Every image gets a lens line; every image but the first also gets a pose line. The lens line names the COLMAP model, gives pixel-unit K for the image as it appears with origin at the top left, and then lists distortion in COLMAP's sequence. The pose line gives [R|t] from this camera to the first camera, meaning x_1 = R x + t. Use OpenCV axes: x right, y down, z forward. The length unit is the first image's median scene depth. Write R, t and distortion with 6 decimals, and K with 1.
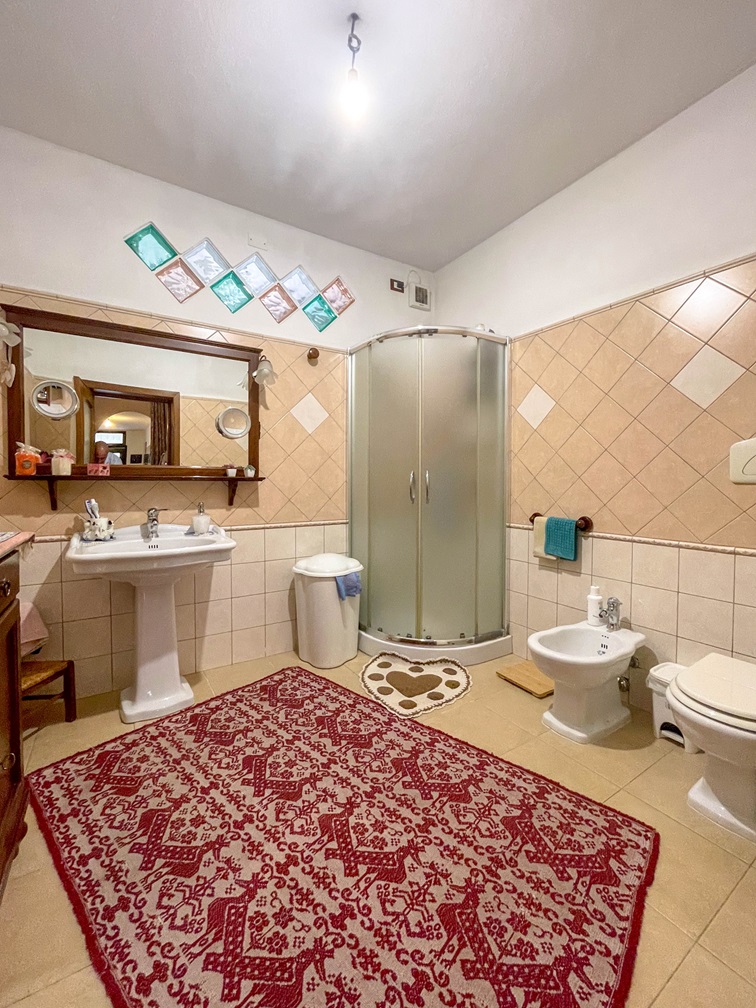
lens RADIAL K [[424.1, 0, 378.0], [0, 424.1, 504.0], [0, 0, 1]] dist [-0.010306, -0.000256]
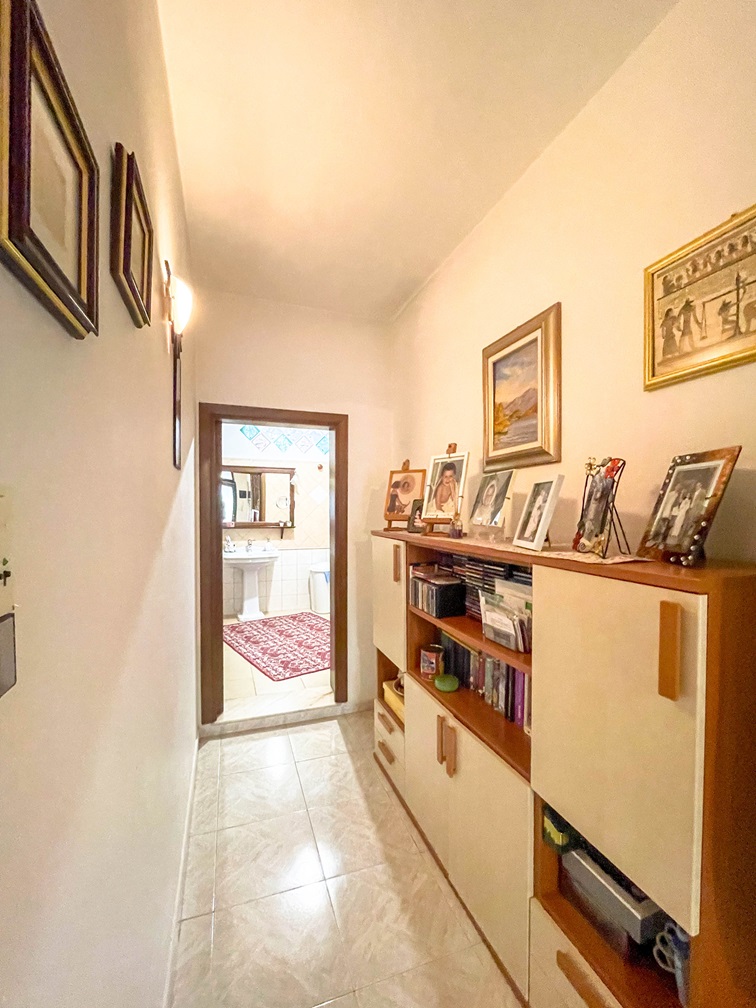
lens RADIAL K [[424.1, 0, 378.0], [0, 424.1, 504.0], [0, 0, 1]] dist [-0.010306, -0.000256]
pose [[0.980068, -0.003393, -0.198636, 0.645117], [-0.006086, 0.998872, -0.047094, -0.080196], [0.198571, 0.047364, 0.978941, -1.199512]]
